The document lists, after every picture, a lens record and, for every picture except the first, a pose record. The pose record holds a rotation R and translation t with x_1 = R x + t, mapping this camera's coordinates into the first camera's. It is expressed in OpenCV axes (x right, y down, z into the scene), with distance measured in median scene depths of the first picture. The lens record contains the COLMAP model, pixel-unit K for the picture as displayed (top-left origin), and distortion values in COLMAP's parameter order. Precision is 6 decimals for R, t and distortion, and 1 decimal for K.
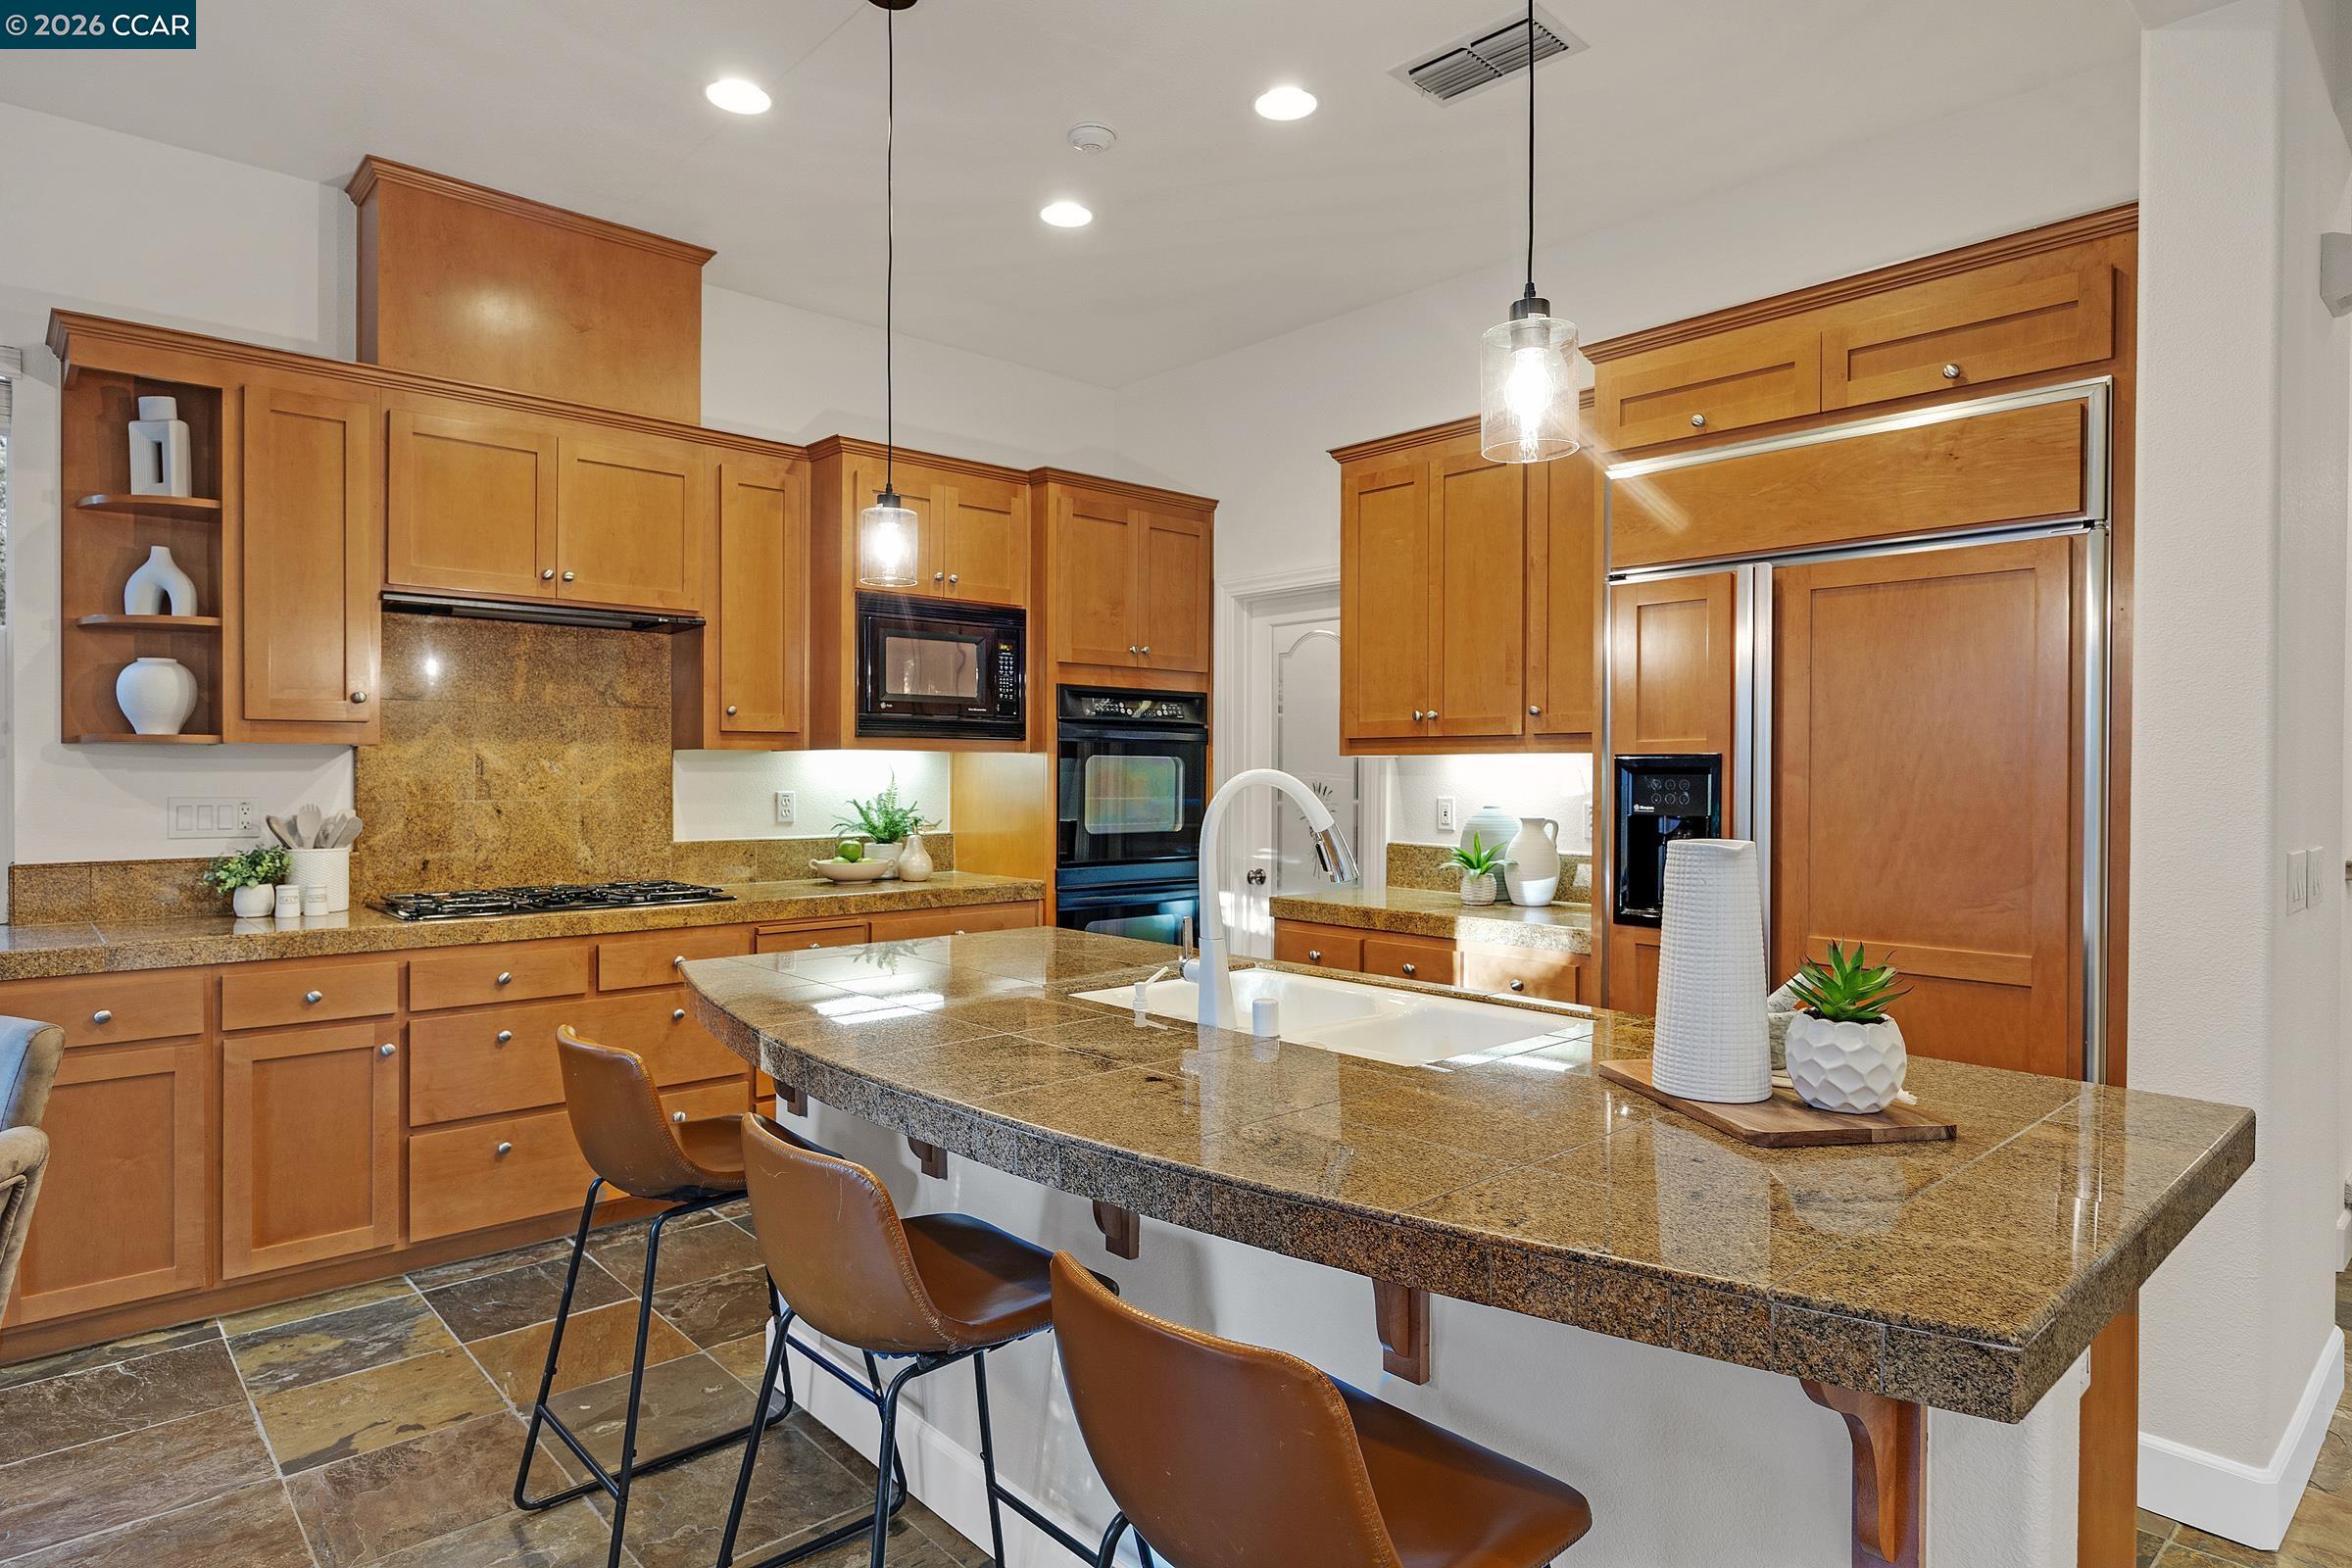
lens RADIAL K [[1313.3, 0, 1188.1], [0, 1313.3, 777.2], [0, 0, 1]] dist [-0.003259, 0.001587]
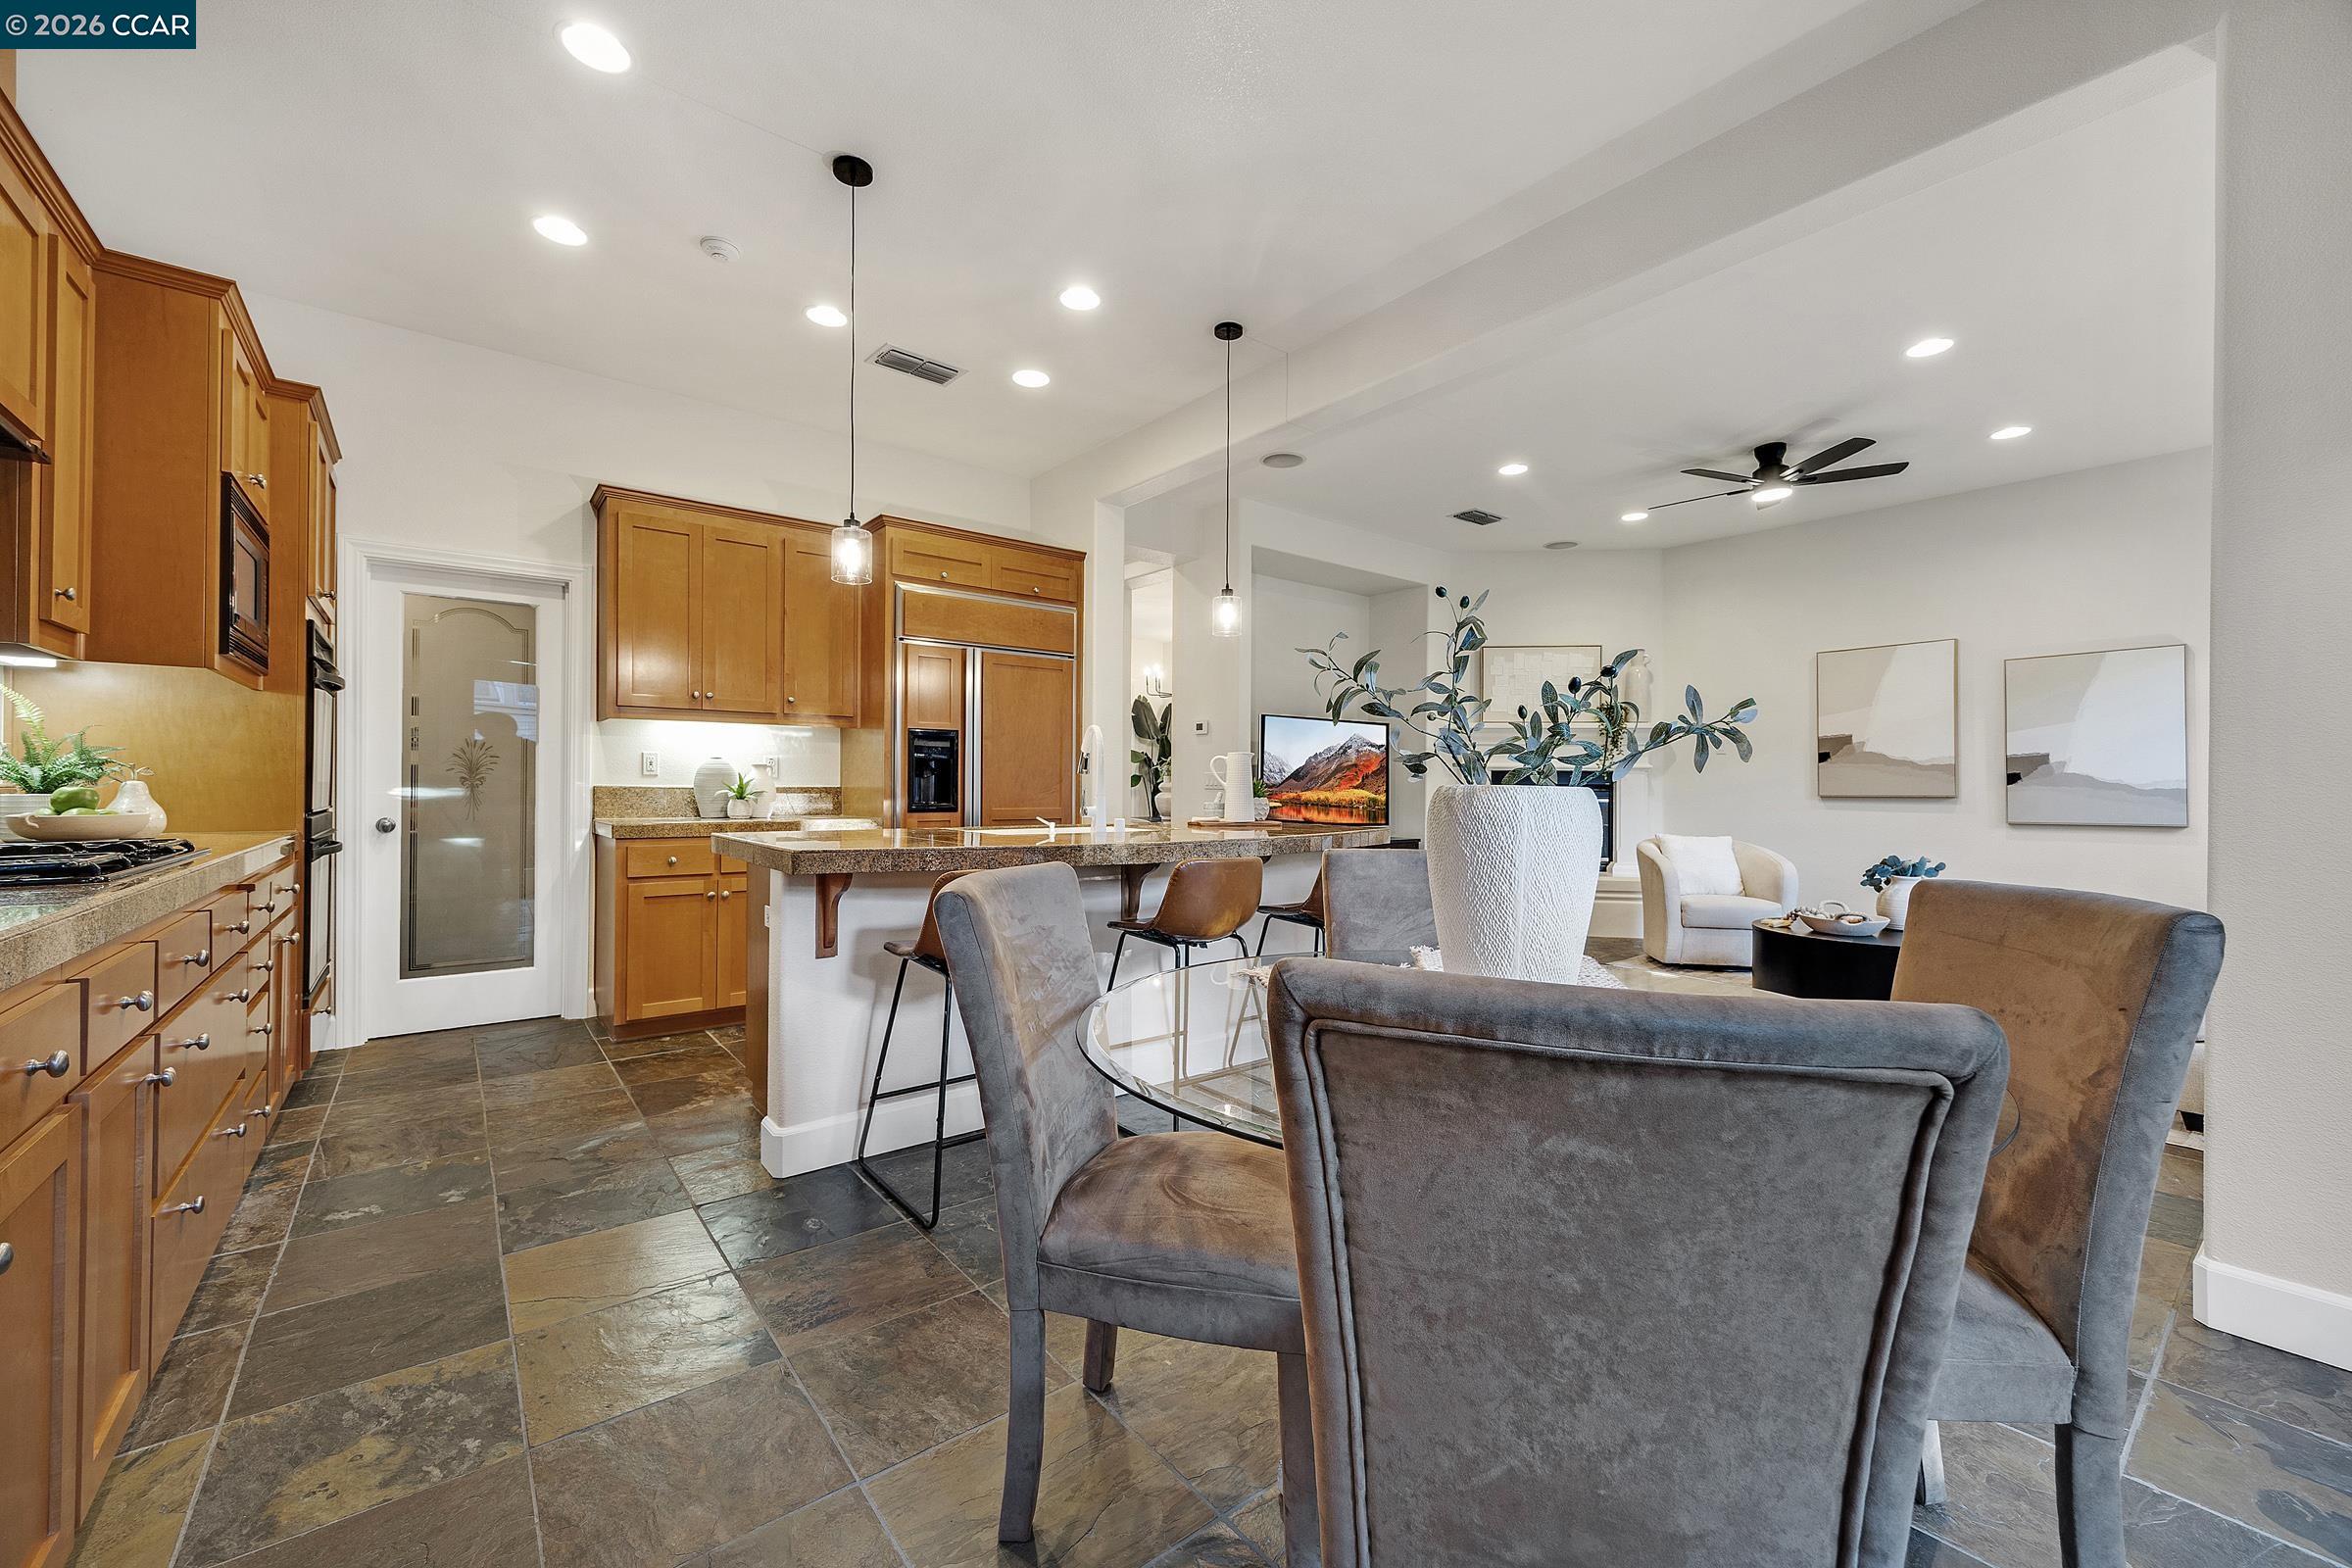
lens RADIAL K [[908.4, 0, 1183.9], [0, 908.4, 788.3], [0, 0, 1]] dist [0.004015, -0.000158]
pose [[0.069818, -0.007856, 0.997529, -0.967407], [0.001959, 0.999968, 0.007738, 0.061513], [-0.997558, 0.001414, 0.069831, 0.451722]]
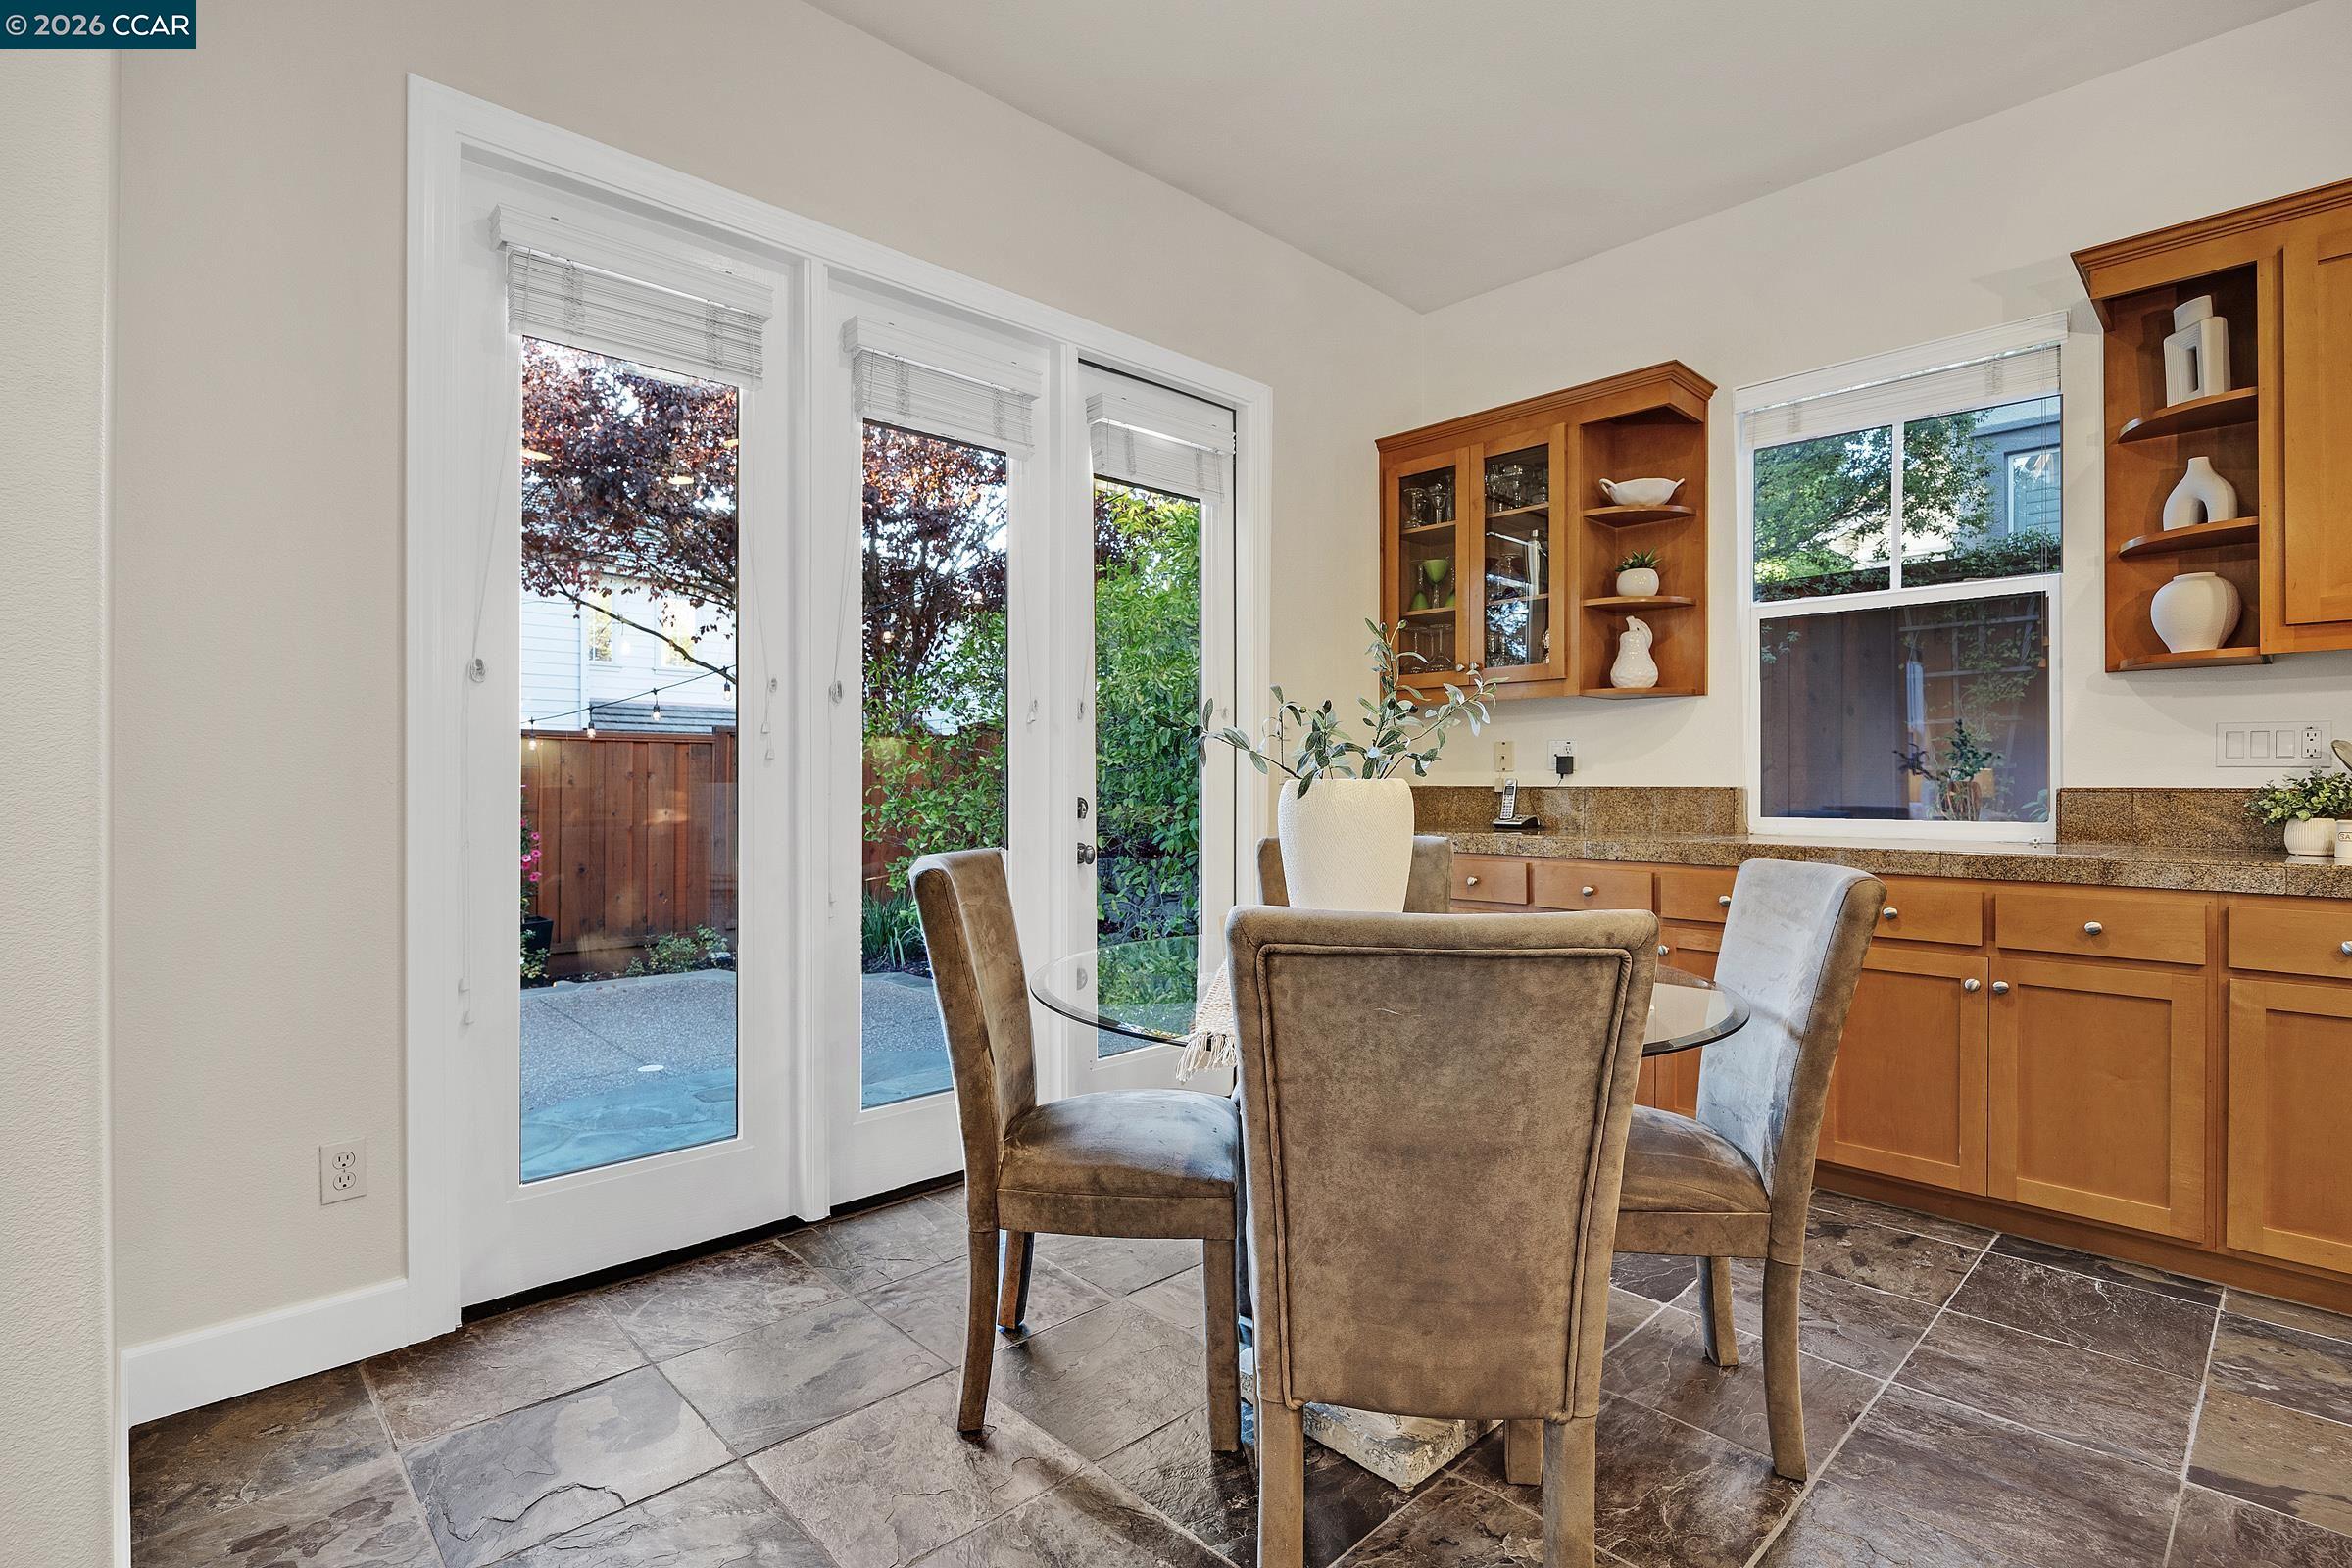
lens RADIAL K [[1106.8, 0, 1180.0], [0, 1106.8, 781.9], [0, 0, 1]] dist [-0.005623, -0.000616]
pose [[0.015472, -0.004581, -0.999870, 0.003089], [-0.006424, 0.999968, -0.004681, 0.066867], [0.999860, 0.006496, 0.015442, 0.243491]]
